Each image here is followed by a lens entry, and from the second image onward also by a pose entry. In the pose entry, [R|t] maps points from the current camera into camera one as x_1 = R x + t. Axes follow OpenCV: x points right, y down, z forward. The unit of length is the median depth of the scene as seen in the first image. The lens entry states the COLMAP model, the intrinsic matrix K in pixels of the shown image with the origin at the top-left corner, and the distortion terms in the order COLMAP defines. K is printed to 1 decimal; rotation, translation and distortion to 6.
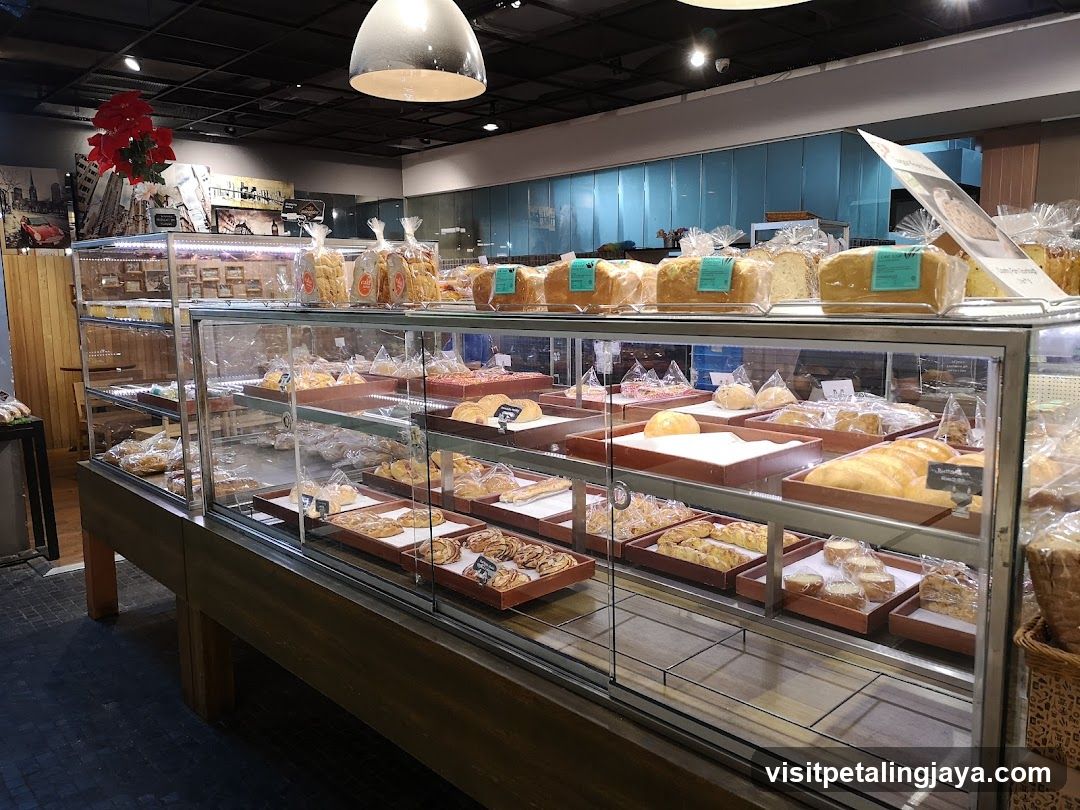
lens RADIAL K [[818.1, 0, 540.0], [0, 818.1, 405.0], [0, 0, 1]] dist [0.031234, -0.058487]
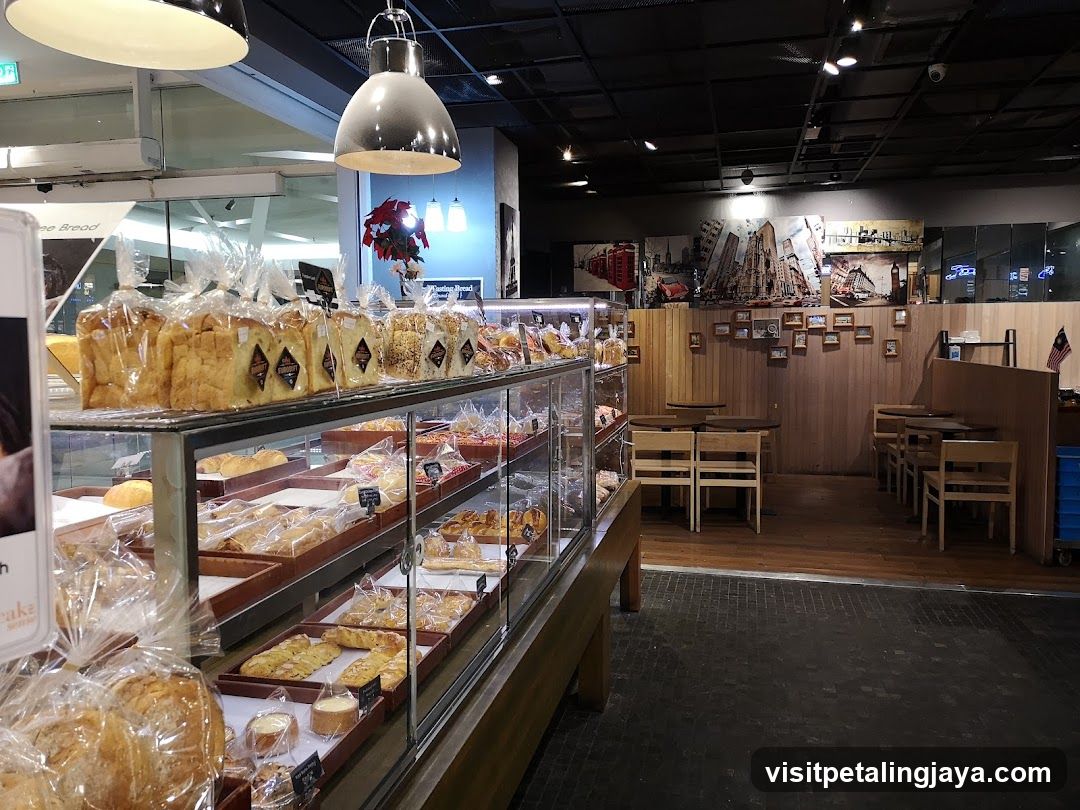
lens RADIAL K [[818.1, 0, 540.0], [0, 818.1, 405.0], [0, 0, 1]] dist [0.031234, -0.058487]
pose [[0.535457, 0.074799, -0.841244, 0.274434], [-0.113565, 0.993401, 0.016043, -0.035680], [0.836893, 0.086946, 0.540418, 0.184504]]
